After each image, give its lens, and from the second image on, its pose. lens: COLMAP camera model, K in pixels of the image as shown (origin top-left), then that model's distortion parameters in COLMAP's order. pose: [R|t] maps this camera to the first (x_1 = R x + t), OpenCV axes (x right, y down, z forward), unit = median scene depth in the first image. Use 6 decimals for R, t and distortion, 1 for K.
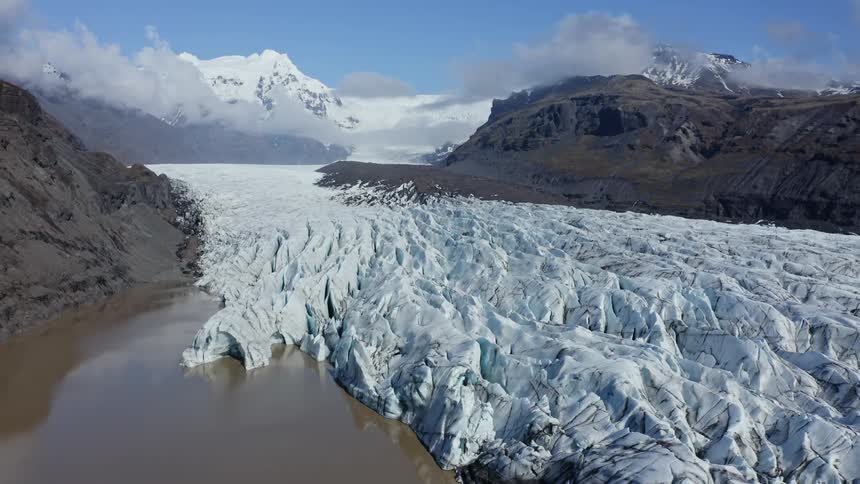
lens RADIAL K [[691.4, 0, 430.0], [0, 691.4, 242.0], [0, 0, 1]] dist [-0.176105, 0.014293]
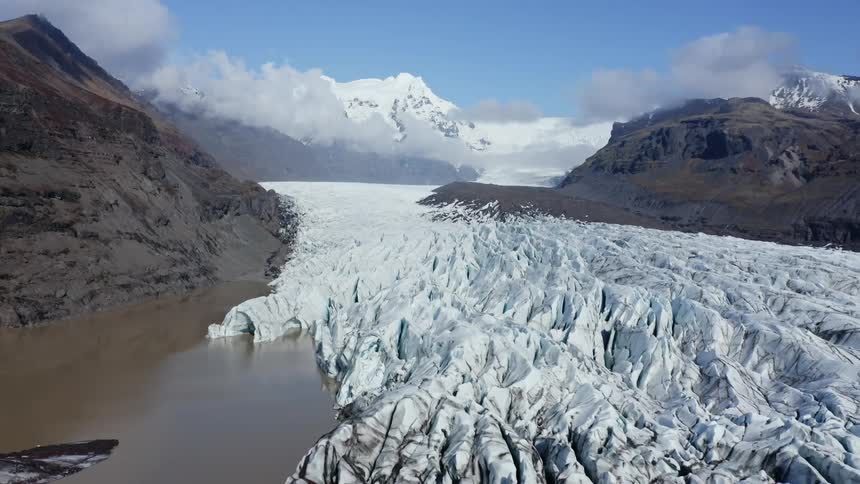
lens RADIAL K [[691.4, 0, 430.0], [0, 691.4, 242.0], [0, 0, 1]] dist [-0.176105, 0.014293]
pose [[0.980452, 0.025706, -0.195070, 0.088646], [-0.031891, 0.999081, -0.028632, 0.009488], [0.194155, 0.034293, 0.980371, -0.051108]]
